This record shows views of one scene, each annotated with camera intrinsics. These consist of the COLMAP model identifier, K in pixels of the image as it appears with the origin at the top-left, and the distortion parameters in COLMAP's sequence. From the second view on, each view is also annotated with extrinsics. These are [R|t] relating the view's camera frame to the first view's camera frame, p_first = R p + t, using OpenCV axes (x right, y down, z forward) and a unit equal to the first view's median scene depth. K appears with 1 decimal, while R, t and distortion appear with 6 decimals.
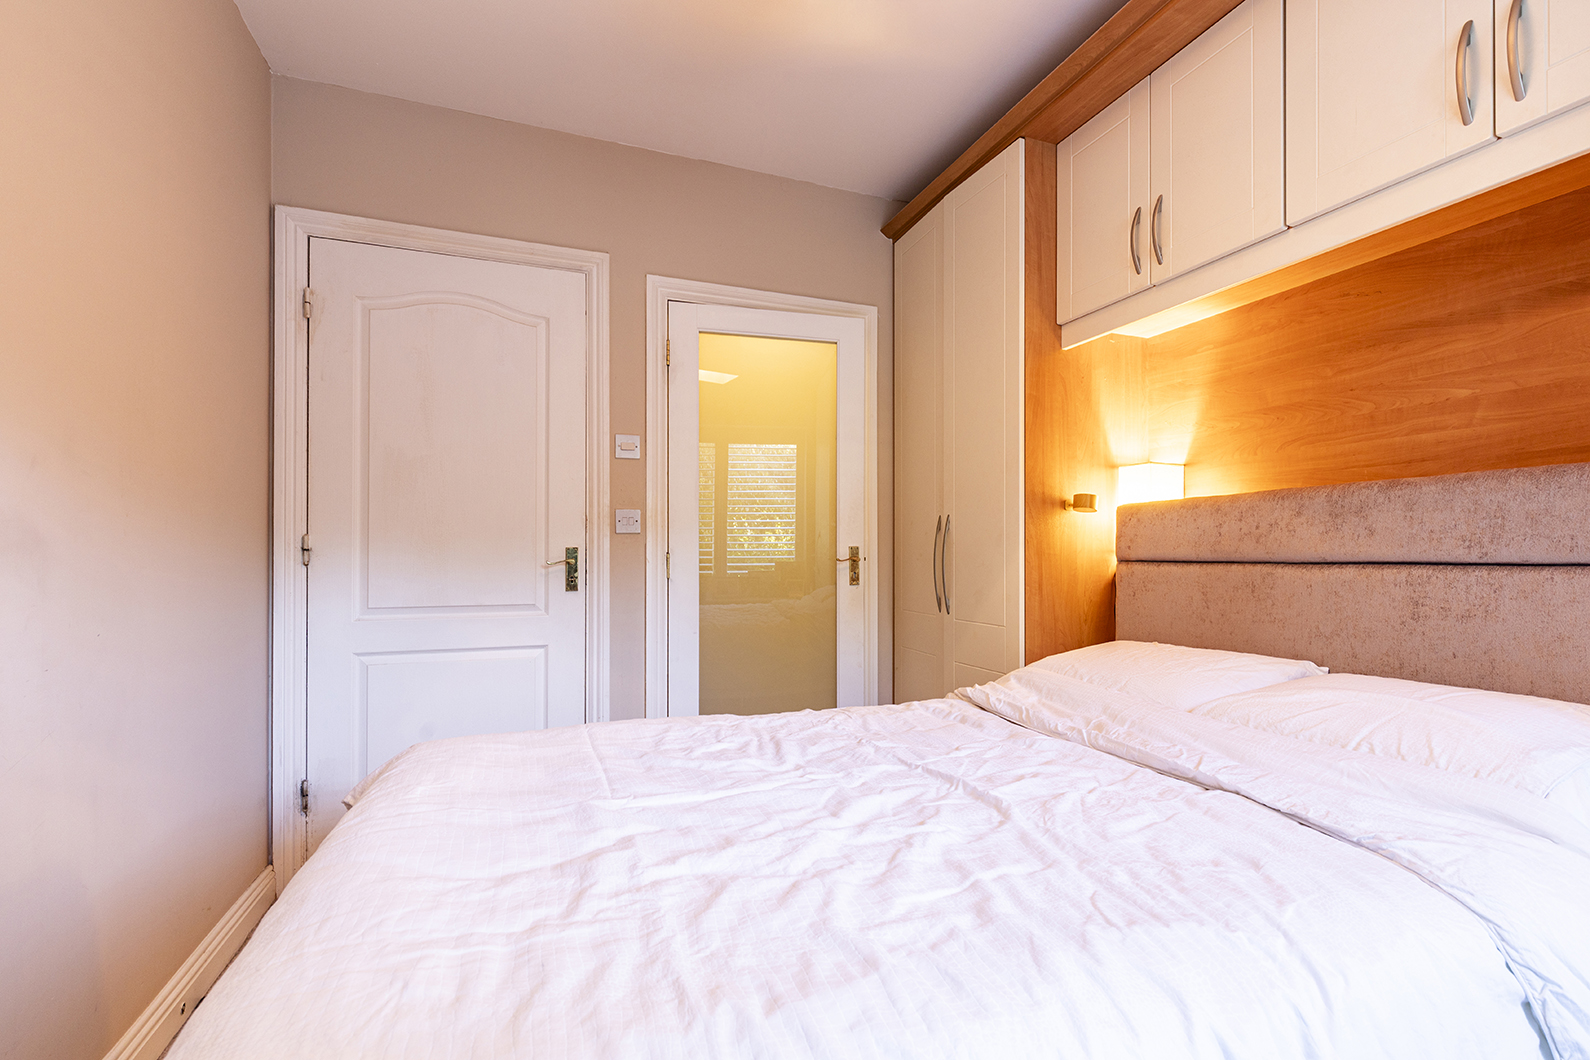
lens RADIAL K [[750.1, 0, 850.9], [0, 750.1, 554.7], [0, 0, 1]] dist [0.005076, -0.001627]
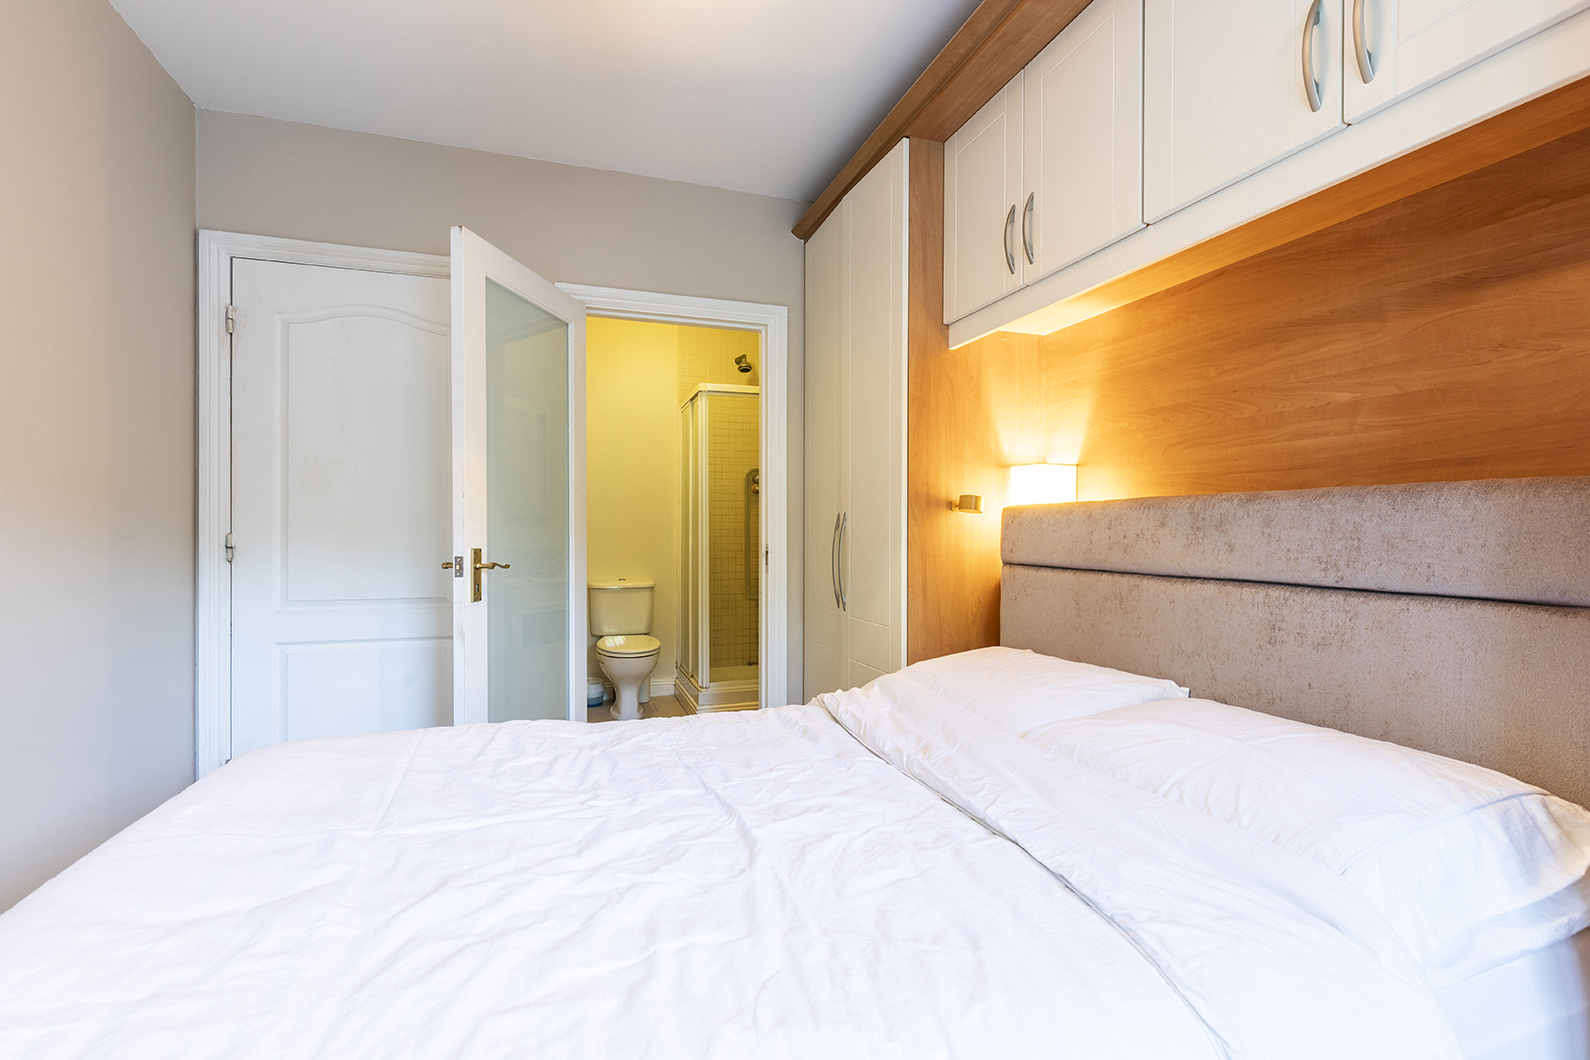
lens RADIAL K [[704.9, 0, 788.9], [0, 704.9, 531.9], [0, 0, 1]] dist [0.004137, -0.000149]
pose [[0.996282, 0.005941, -0.085951, 0.196112], [-0.005417, 0.999965, 0.006336, -0.047496], [0.085986, -0.005847, 0.996279, 0.065937]]
